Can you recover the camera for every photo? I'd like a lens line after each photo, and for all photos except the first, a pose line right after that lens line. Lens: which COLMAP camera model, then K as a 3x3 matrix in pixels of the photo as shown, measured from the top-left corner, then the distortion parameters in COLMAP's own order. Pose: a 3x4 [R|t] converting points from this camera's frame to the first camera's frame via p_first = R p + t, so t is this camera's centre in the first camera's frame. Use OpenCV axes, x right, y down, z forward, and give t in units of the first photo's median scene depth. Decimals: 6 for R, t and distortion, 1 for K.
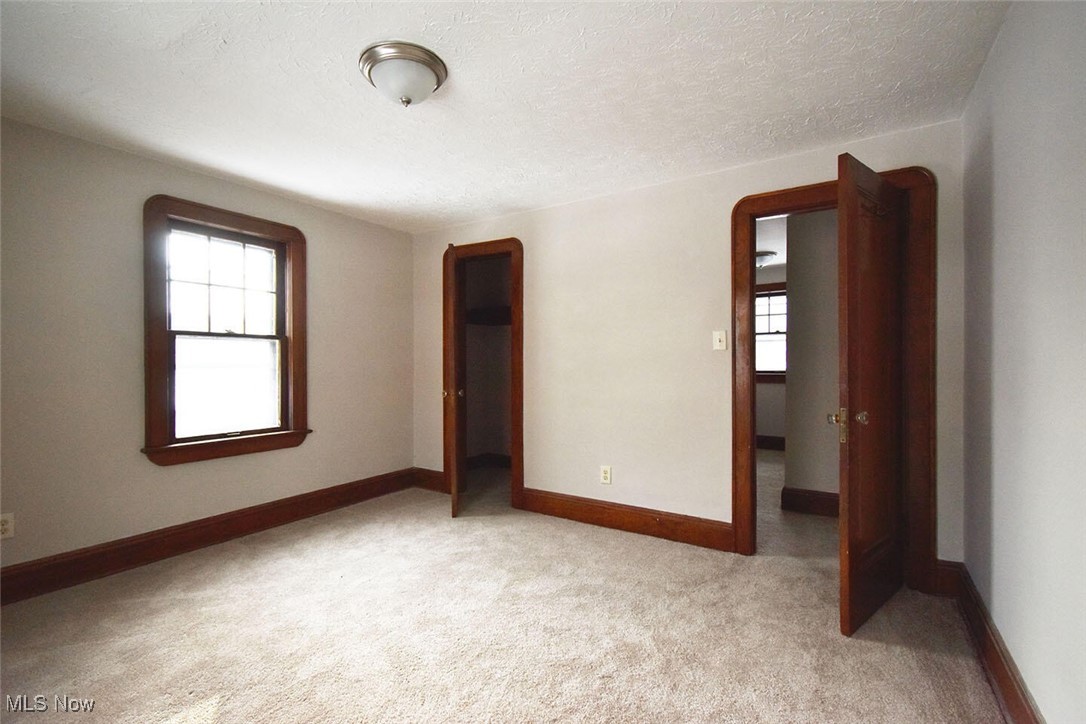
lens RADIAL K [[492.5, 0, 543.0], [0, 492.5, 362.0], [0, 0, 1]] dist [-0.000148, 0.000066]
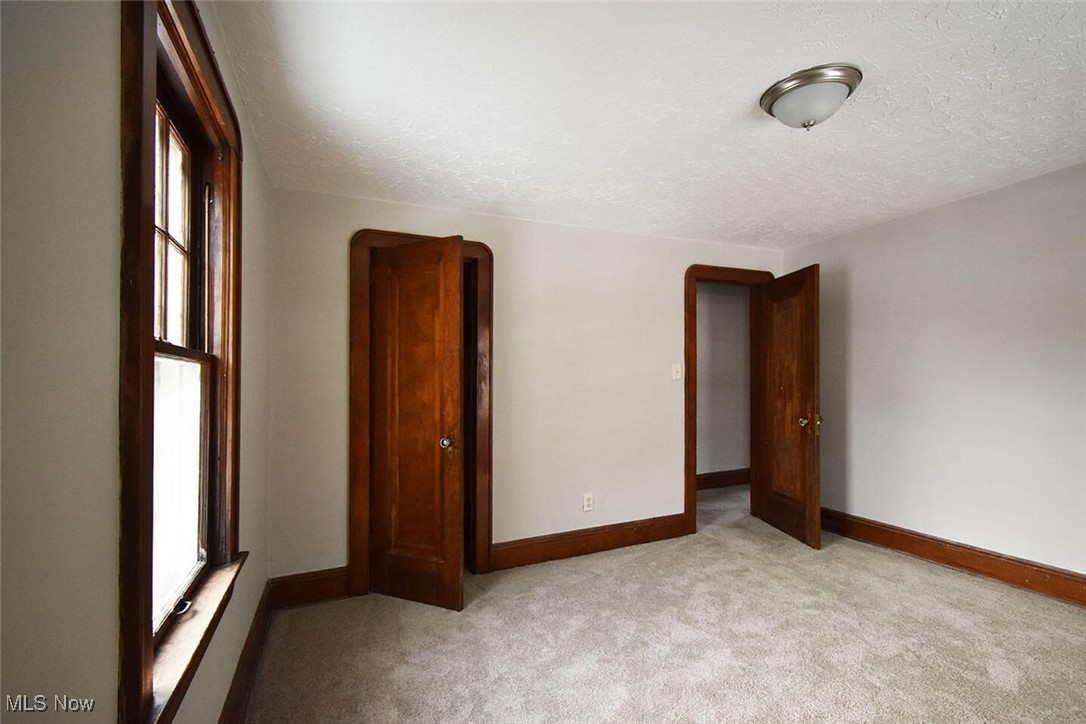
lens RADIAL K [[497.0, 0, 544.7], [0, 497.0, 381.1], [0, 0, 1]] dist [0.001321, 0.000166]
pose [[0.530685, -0.015253, 0.847432, -0.794691], [0.019845, 0.999788, 0.005568, -0.028854], [-0.847337, 0.013863, 0.530875, 0.534253]]
